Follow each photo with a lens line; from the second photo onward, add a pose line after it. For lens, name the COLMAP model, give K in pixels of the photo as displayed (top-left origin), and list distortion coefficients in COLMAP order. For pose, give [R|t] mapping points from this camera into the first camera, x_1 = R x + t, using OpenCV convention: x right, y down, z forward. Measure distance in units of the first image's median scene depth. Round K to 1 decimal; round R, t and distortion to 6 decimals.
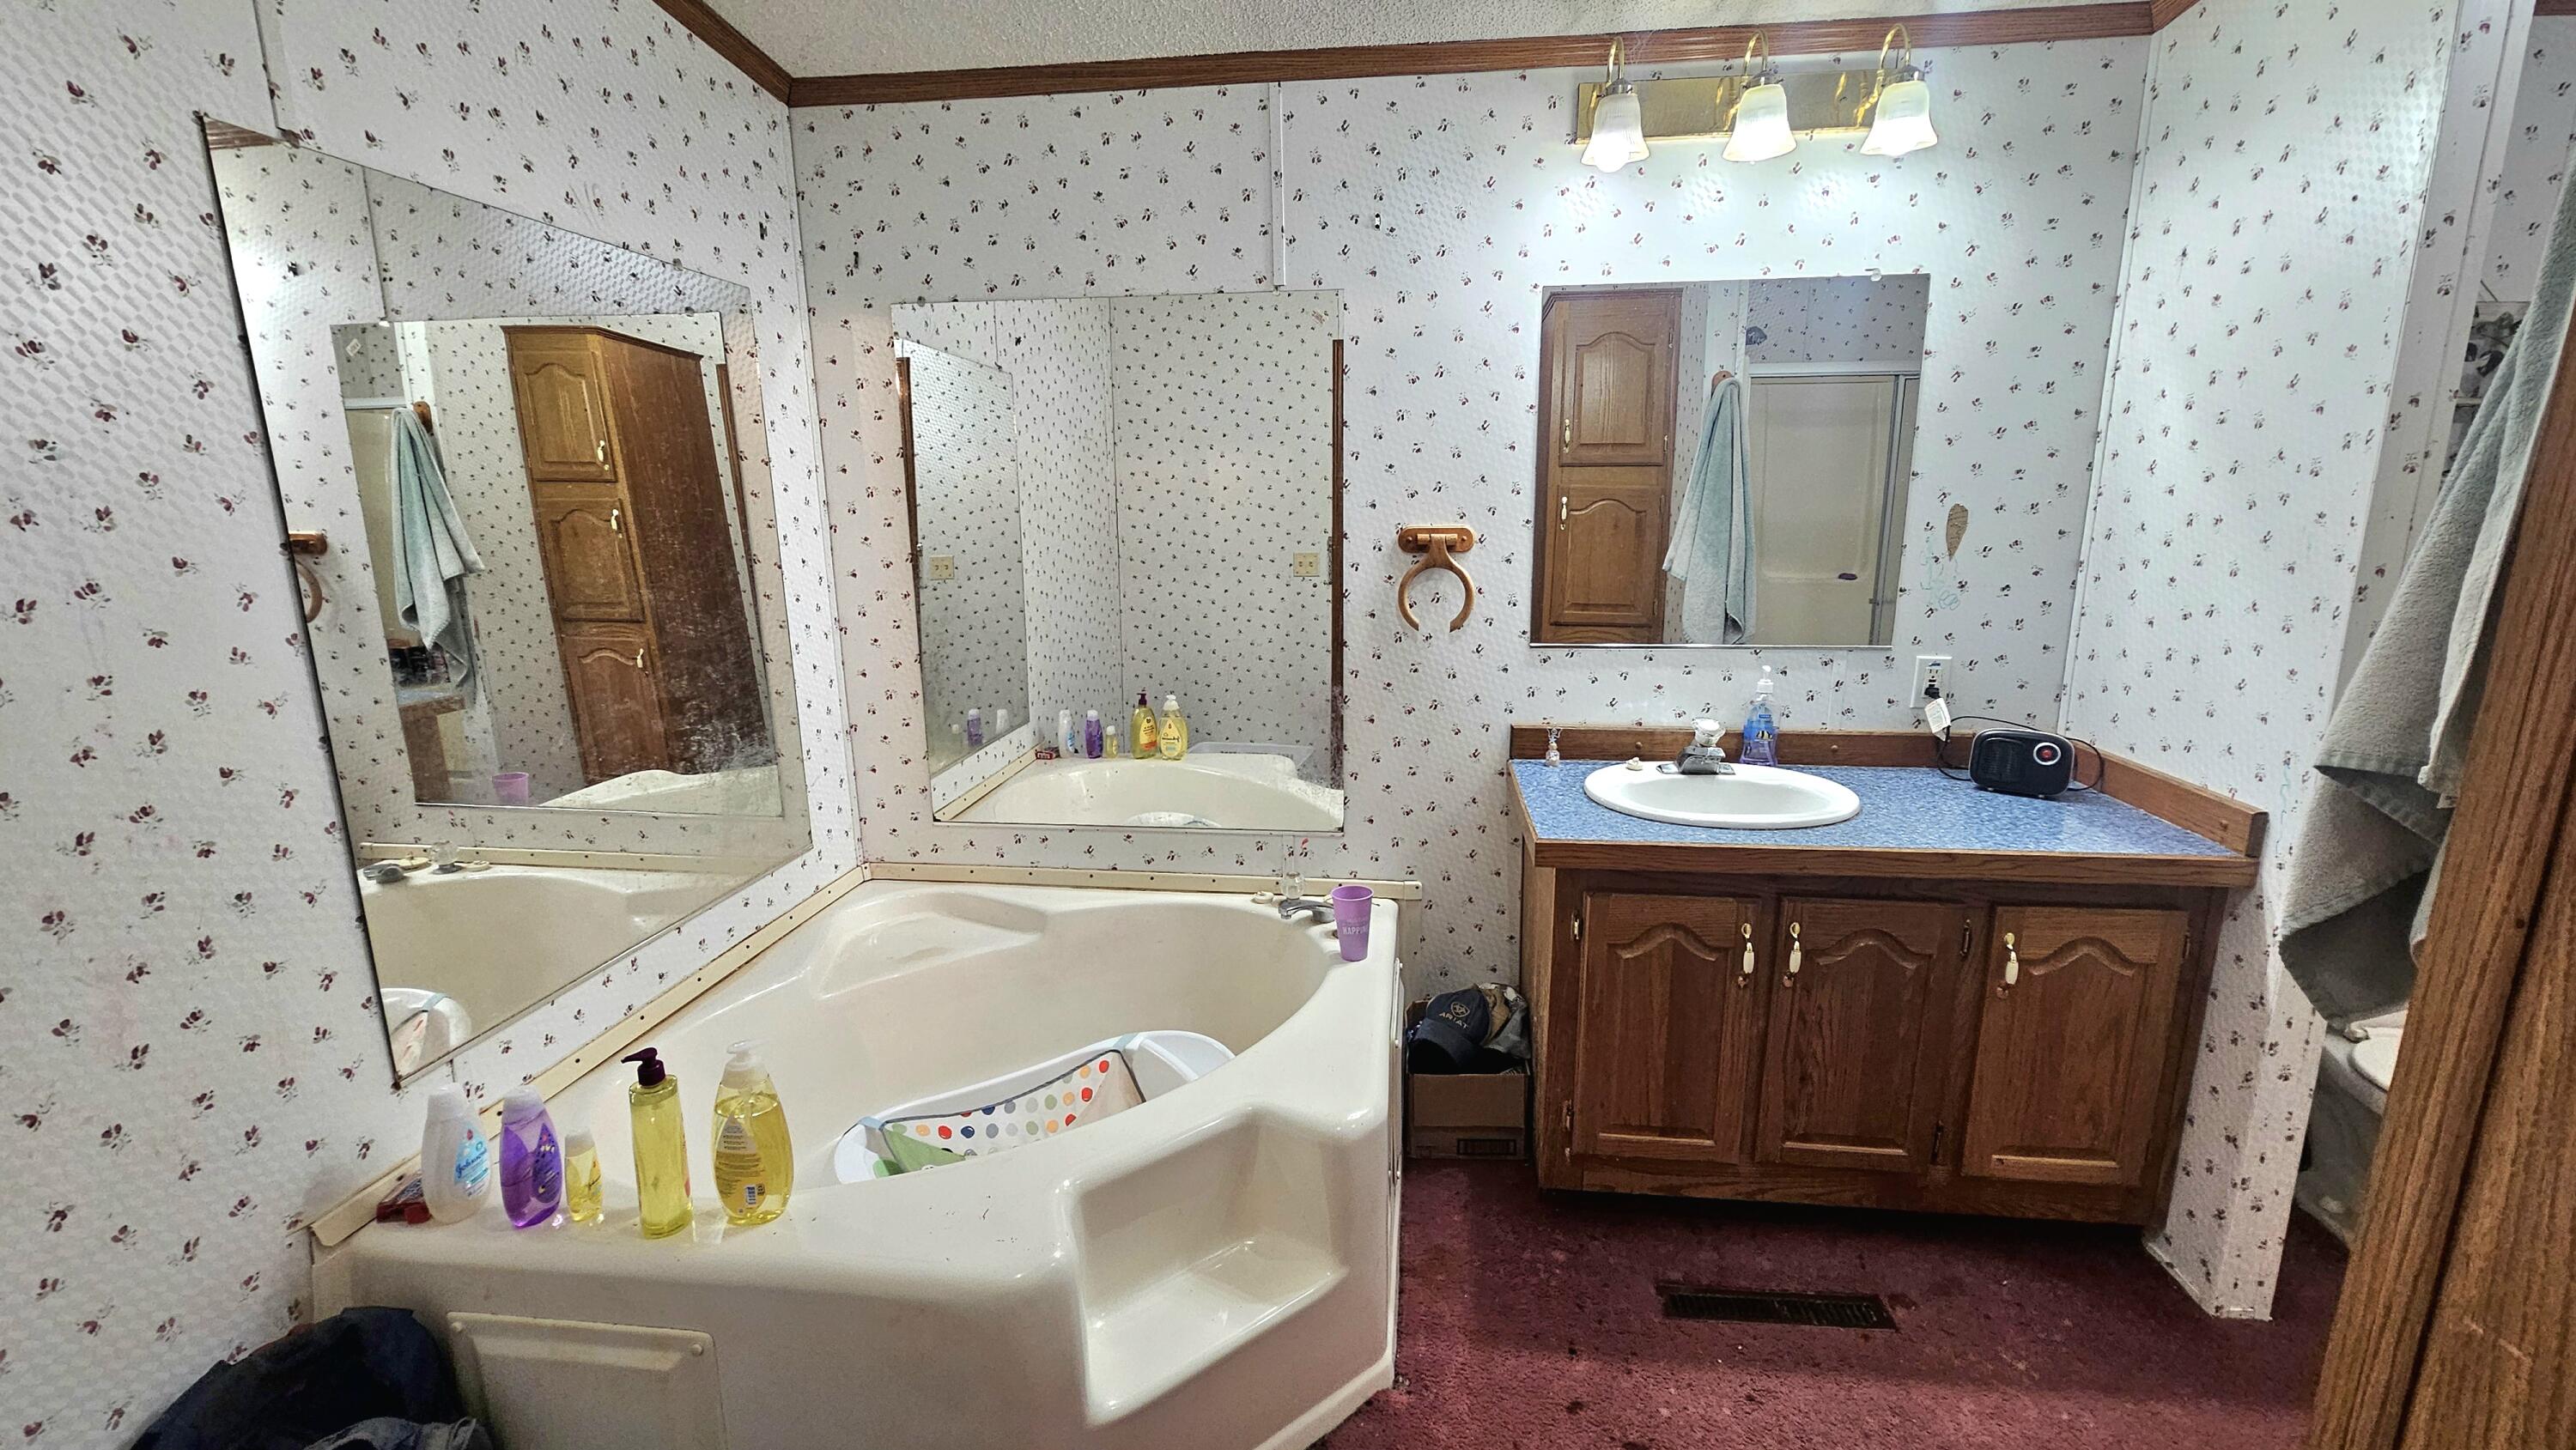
lens RADIAL K [[1048.7, 0, 1295.8], [0, 1048.7, 718.0], [0, 0, 1]] dist [0.001011, 0.000048]
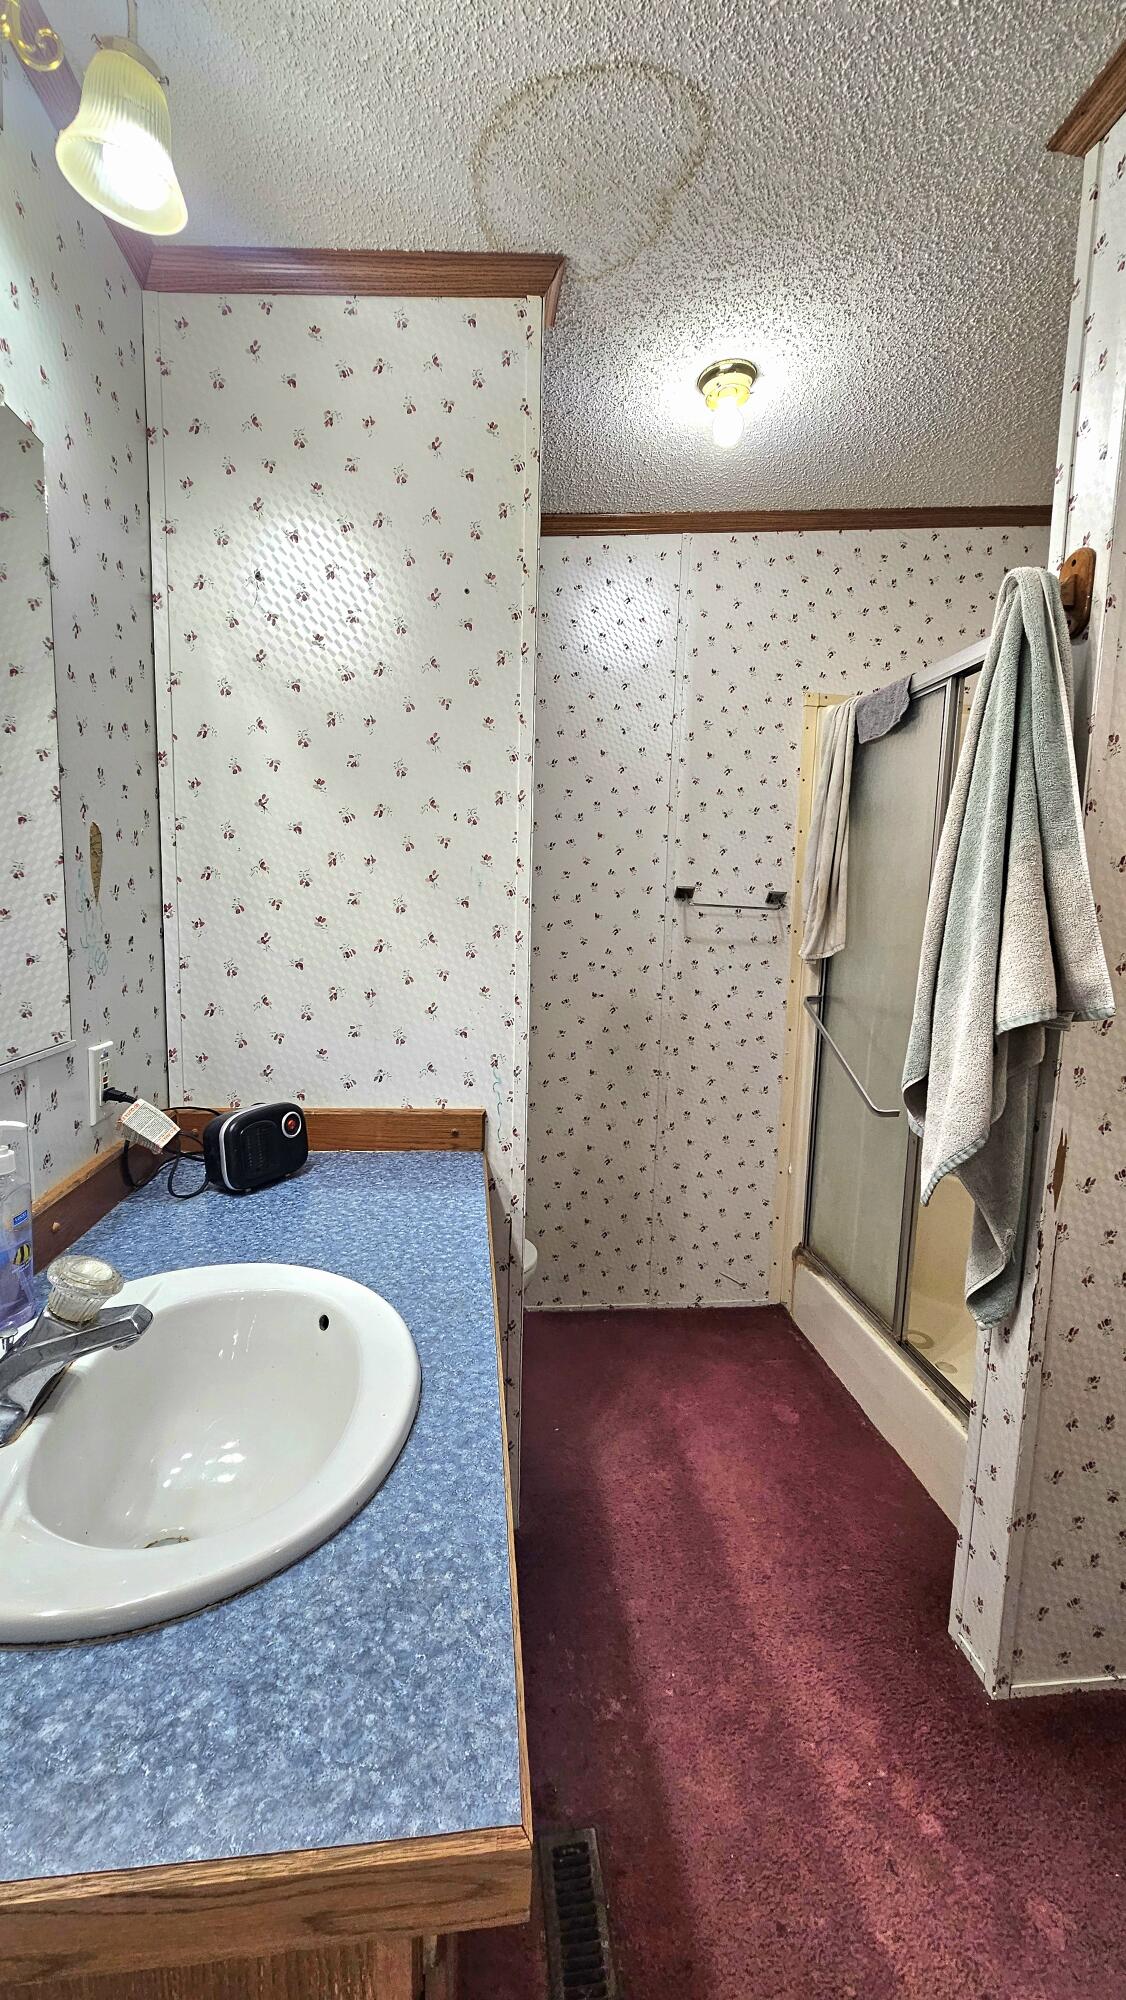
lens RADIAL K [[814.3, 0, 563.0], [0, 814.3, 1000.0], [0, 0, 1]] dist [0.001011, 0.000048]
pose [[-0.221484, -0.112972, 0.968598, 0.036539], [0.173439, 0.972867, 0.153129, -0.147154], [-0.959616, 0.201908, -0.195881, 1.025742]]
